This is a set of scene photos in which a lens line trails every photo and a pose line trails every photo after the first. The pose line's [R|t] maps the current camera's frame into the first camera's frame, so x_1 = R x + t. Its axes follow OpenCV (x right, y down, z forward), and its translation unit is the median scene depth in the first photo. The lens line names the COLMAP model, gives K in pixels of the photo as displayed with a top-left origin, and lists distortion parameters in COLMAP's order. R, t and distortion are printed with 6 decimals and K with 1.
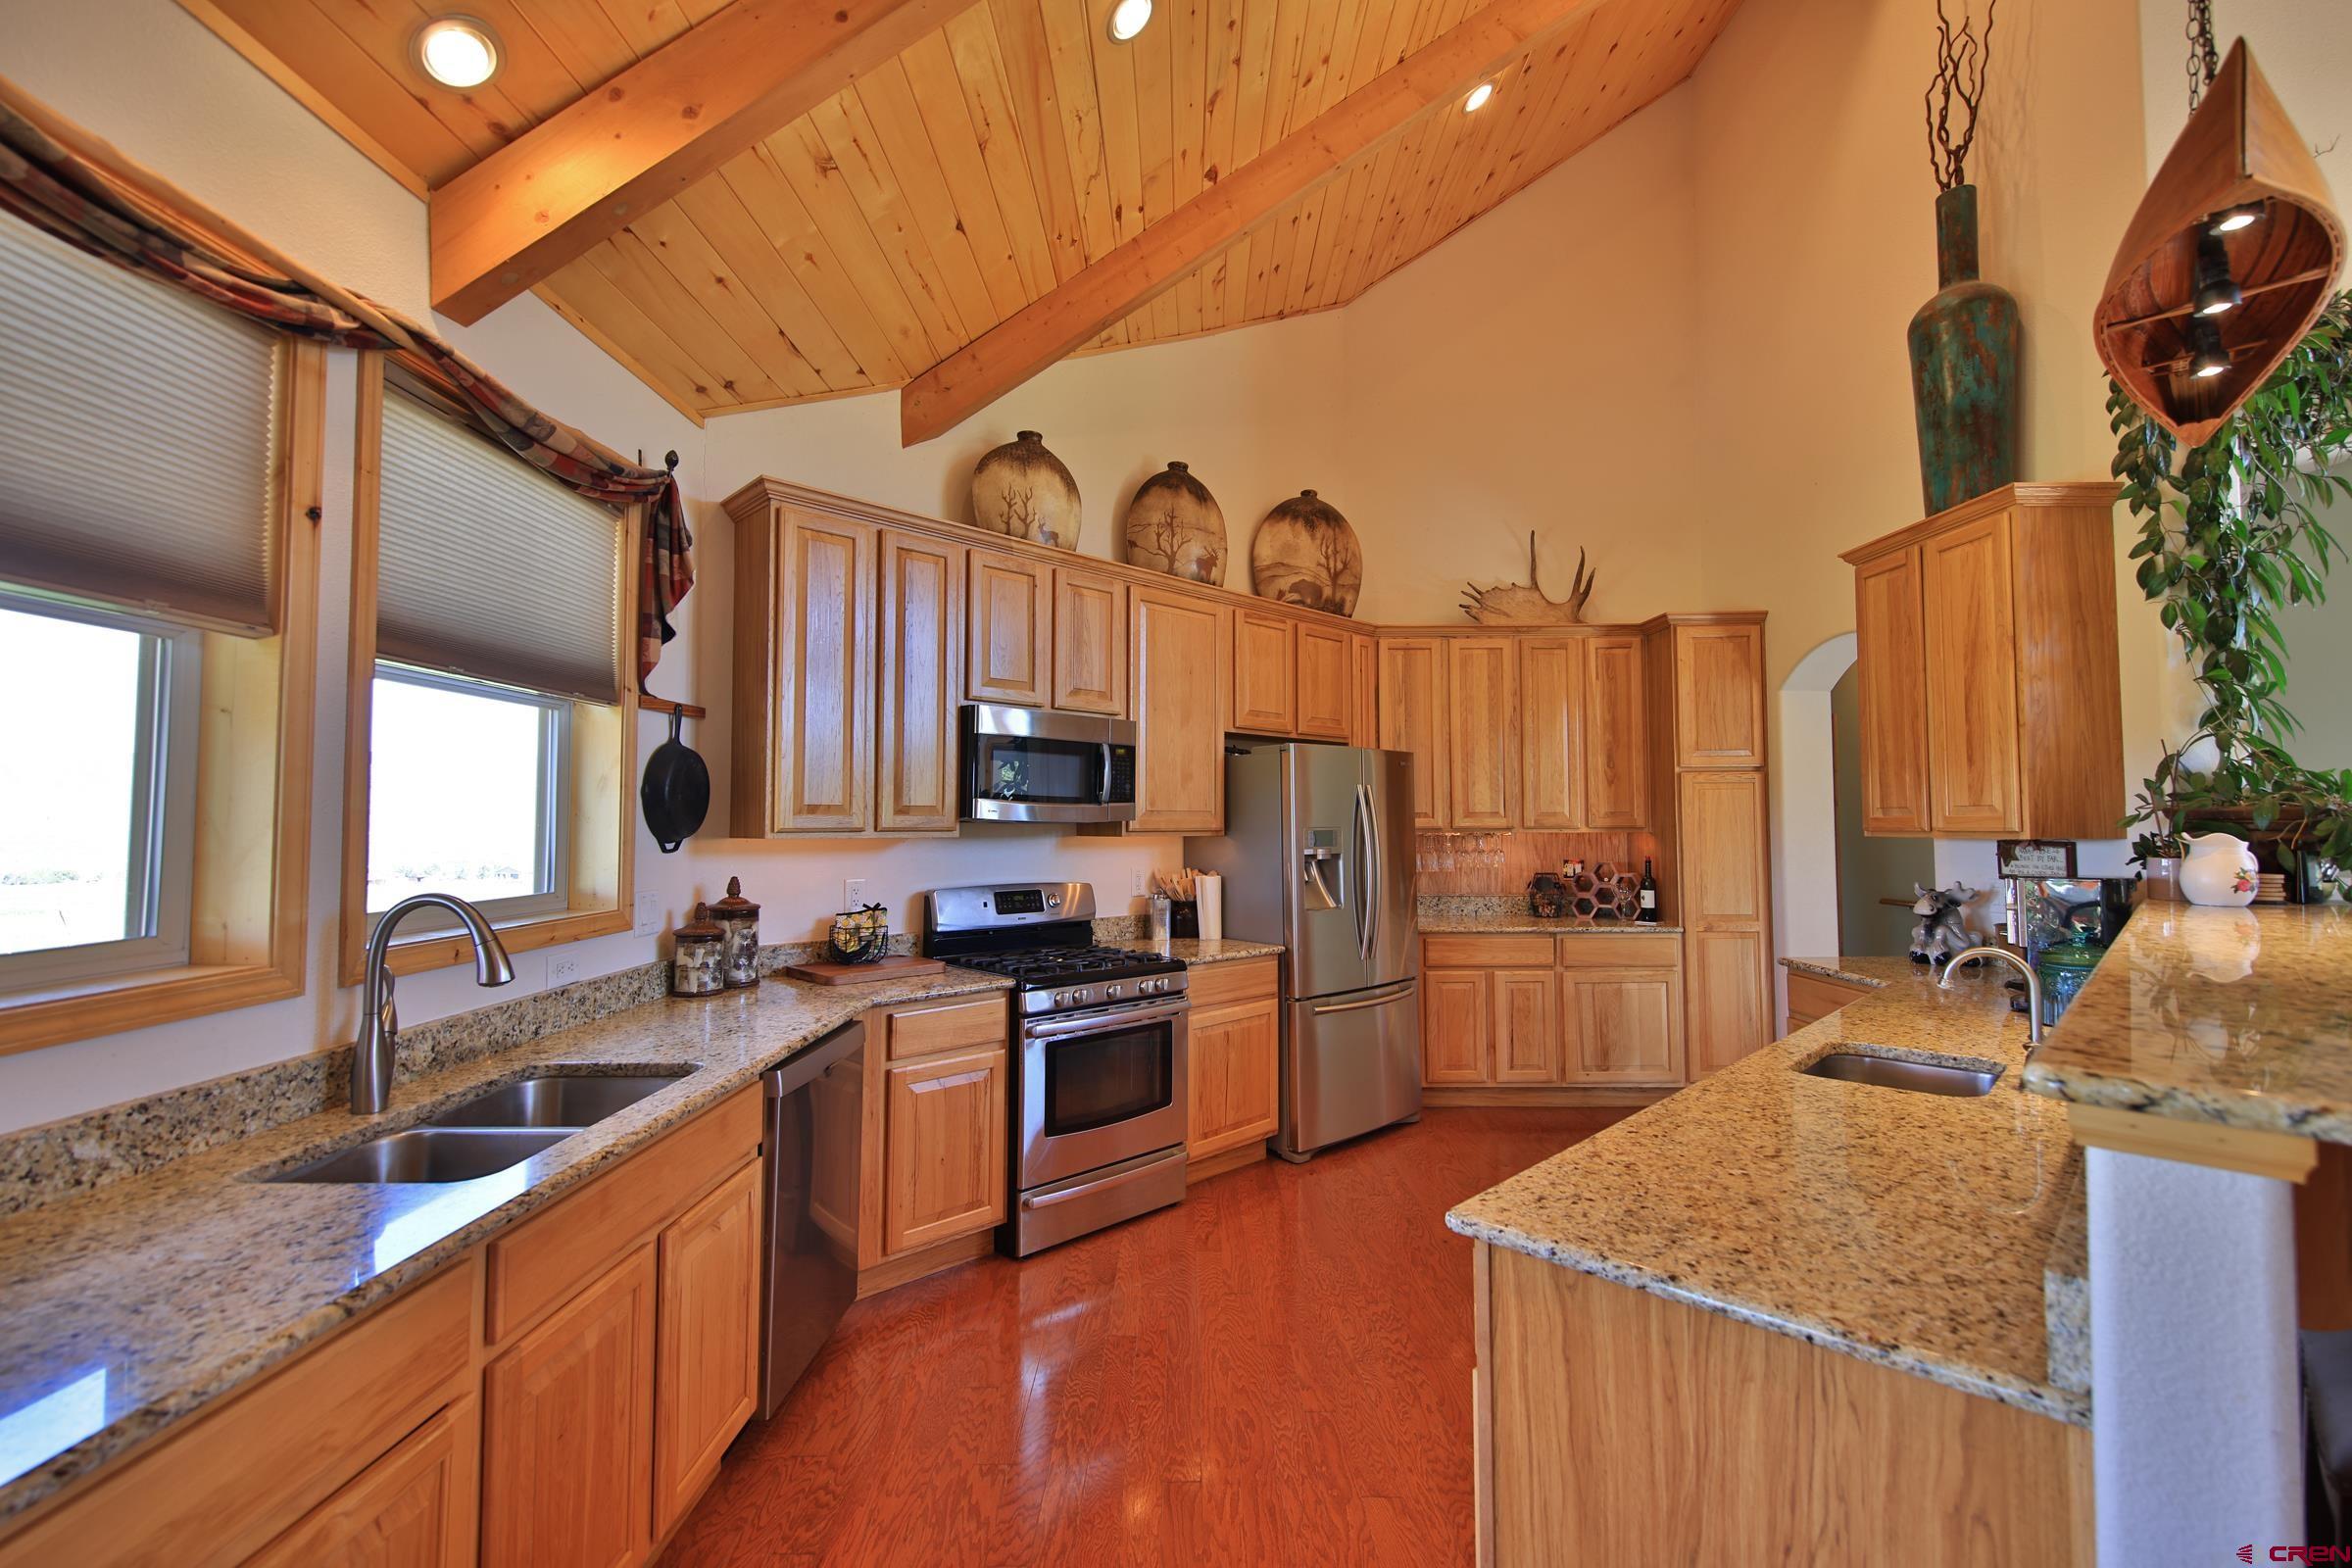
lens RADIAL K [[1045.2, 0, 1179.0], [0, 1045.2, 775.8], [0, 0, 1]] dist [0.000711, 0.000118]
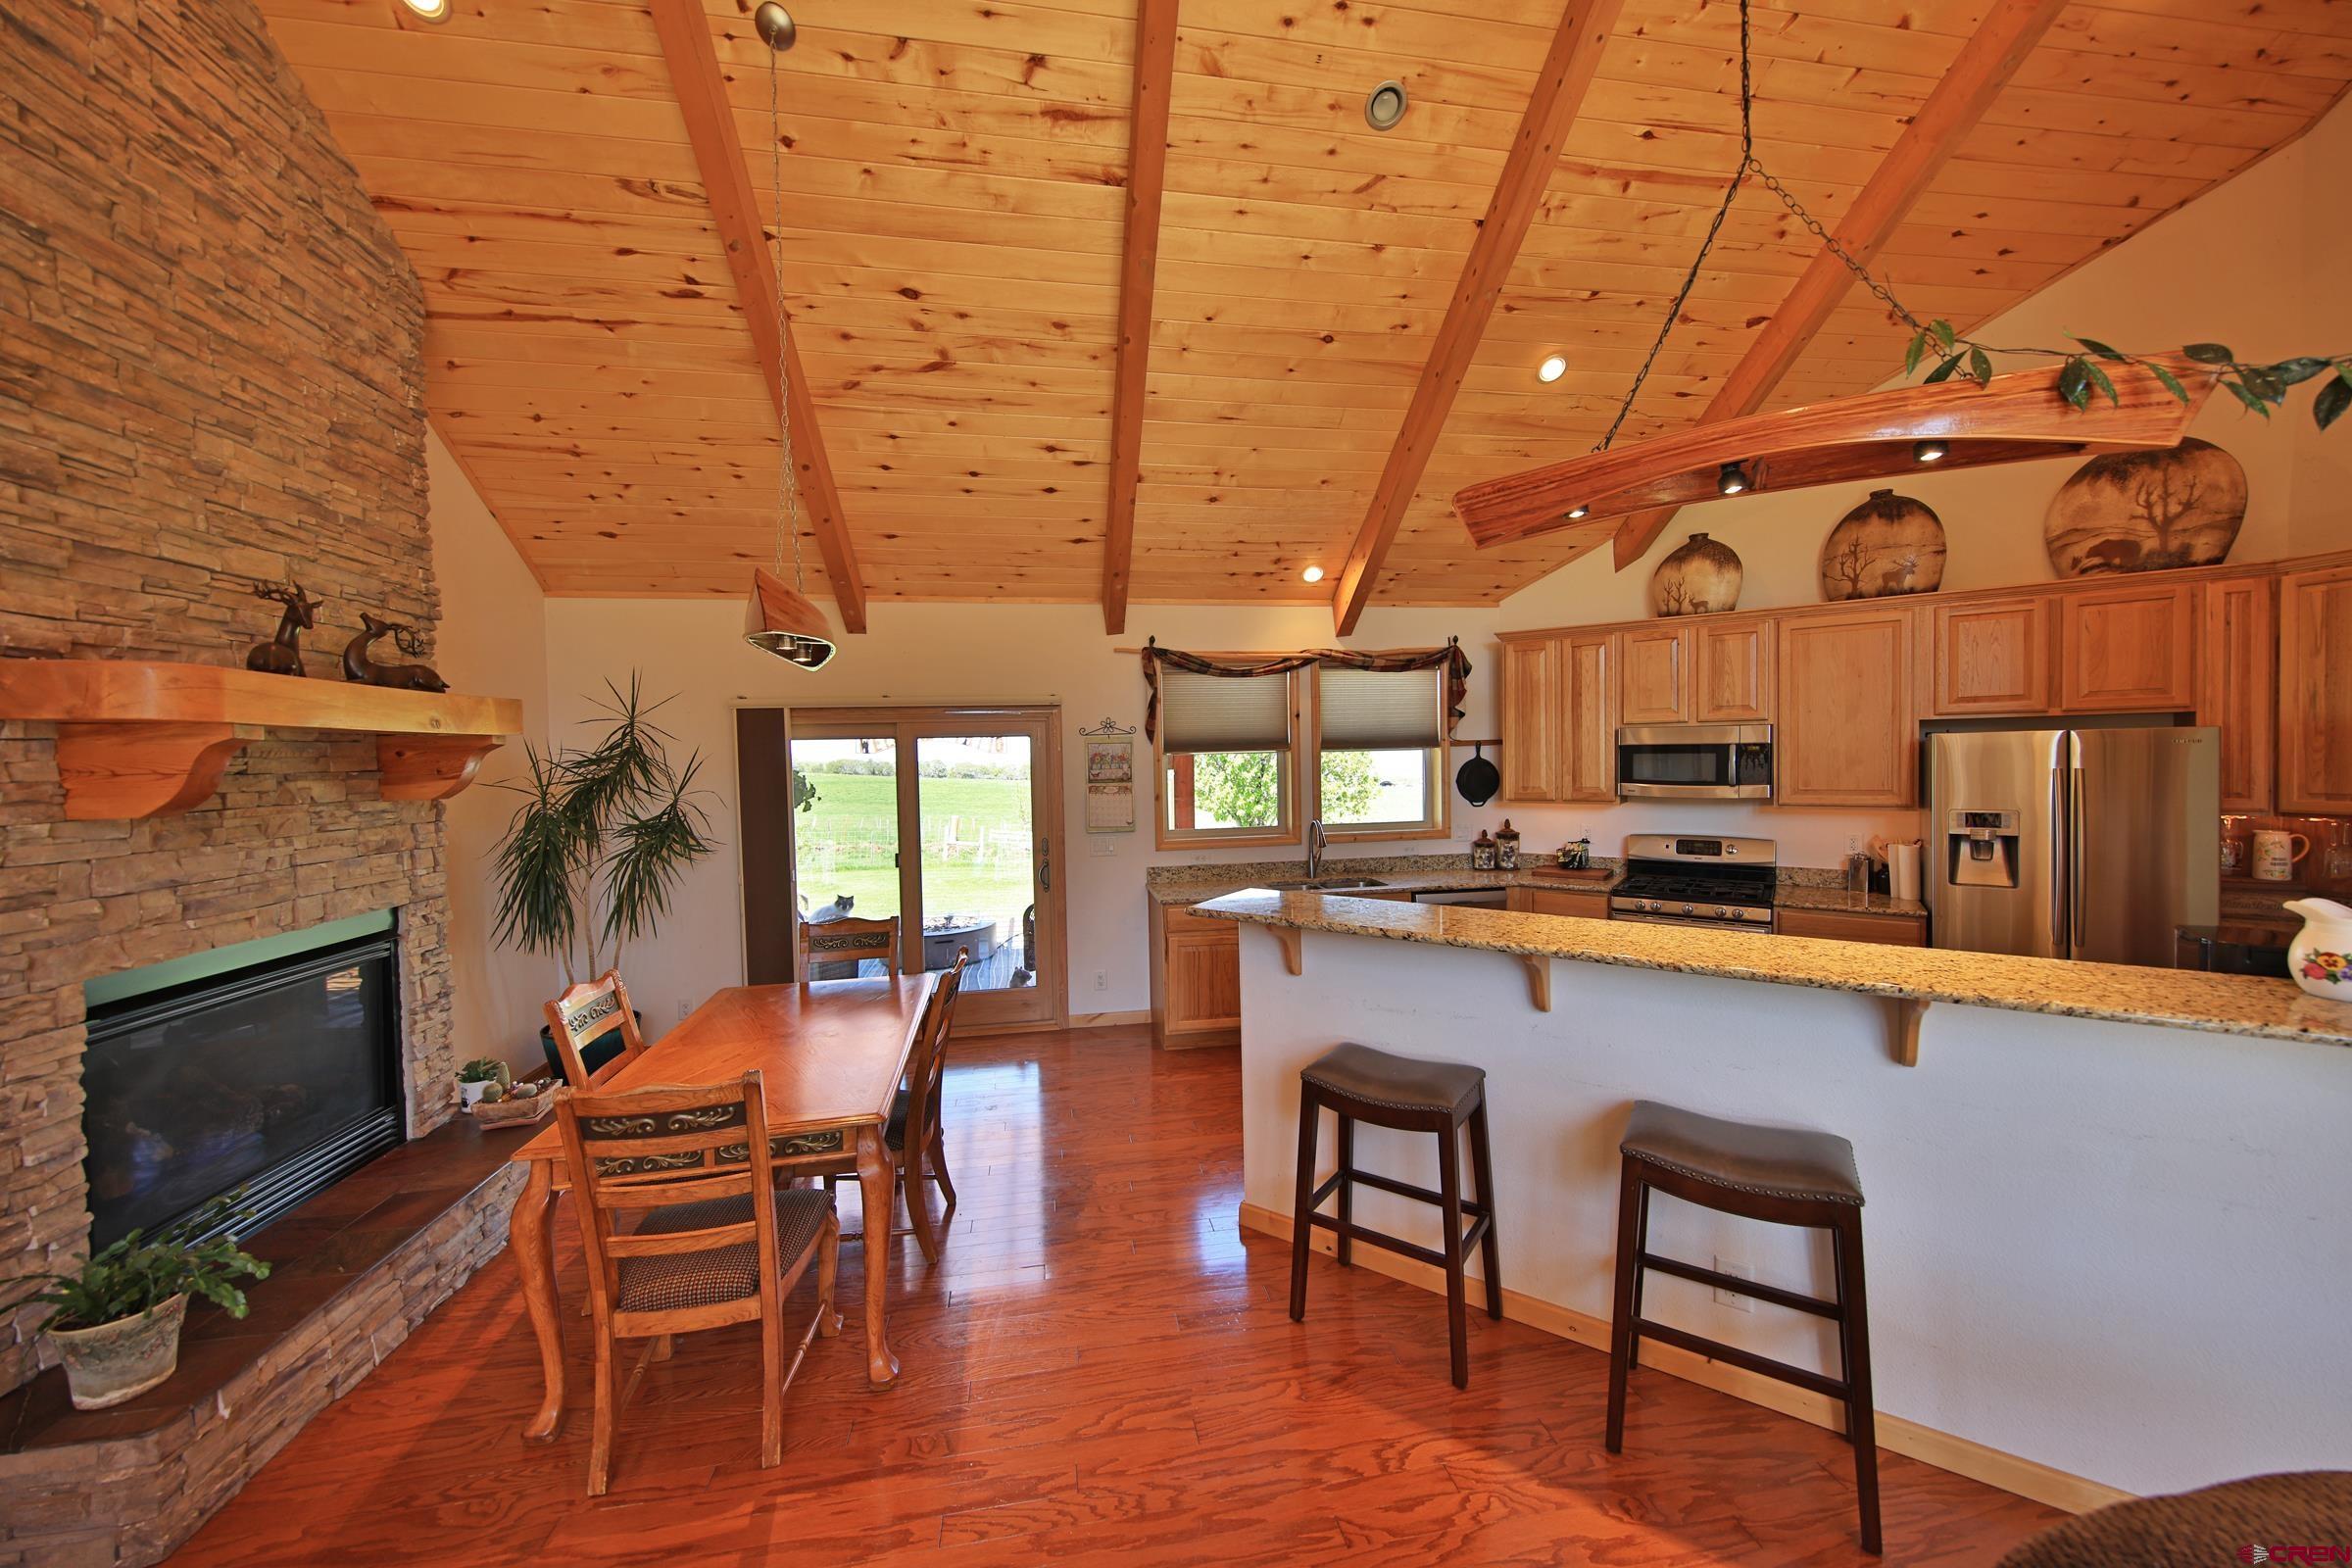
lens RADIAL K [[815.3, 0, 1176.0], [0, 815.3, 784.0], [0, 0, 1]] dist [0.000530, 0.000064]
pose [[0.132706, 0.032207, -0.990632, 0.999262], [0.068357, 0.996795, 0.041565, -0.079596], [0.988795, -0.073233, 0.130079, 0.099442]]
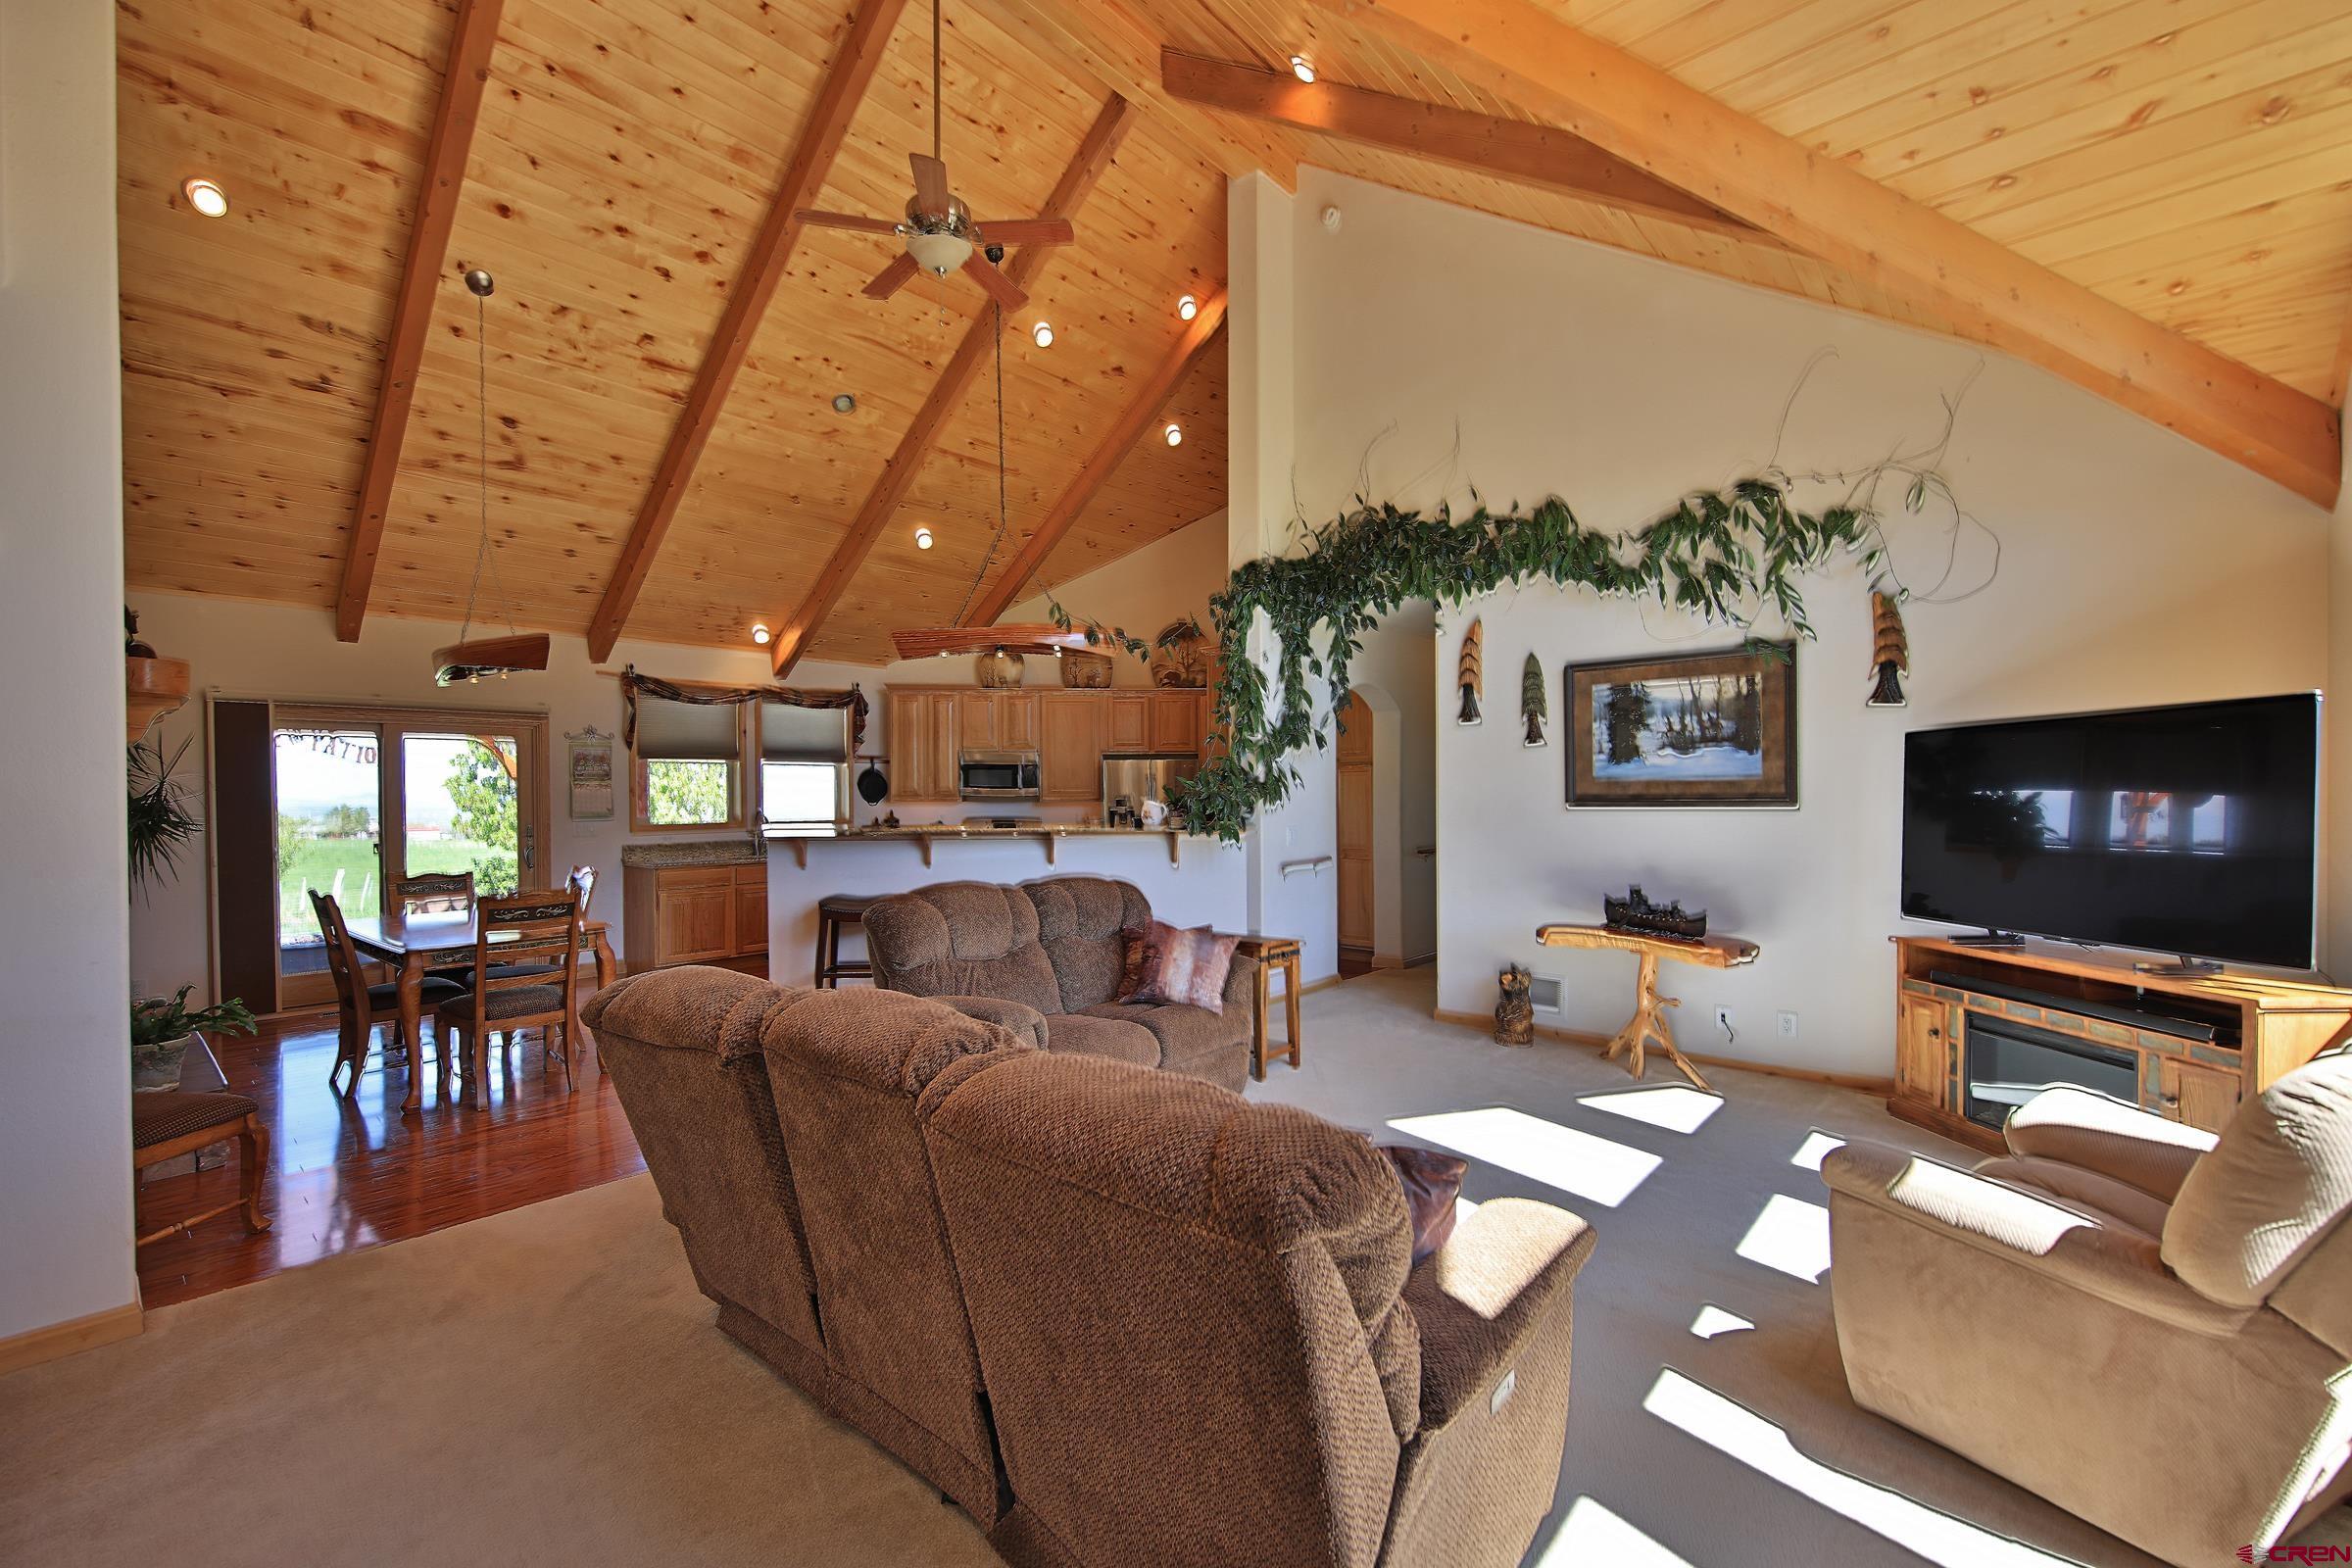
lens RADIAL K [[990.5, 0, 1179.1], [0, 990.5, 799.4], [0, 0, 1]] dist [0.000788, -0.000010]
pose [[0.746374, 0.006241, -0.665498, 1.941414], [0.032729, 0.998402, 0.046069, -0.042132], [0.664722, -0.056166, 0.744977, -0.573636]]
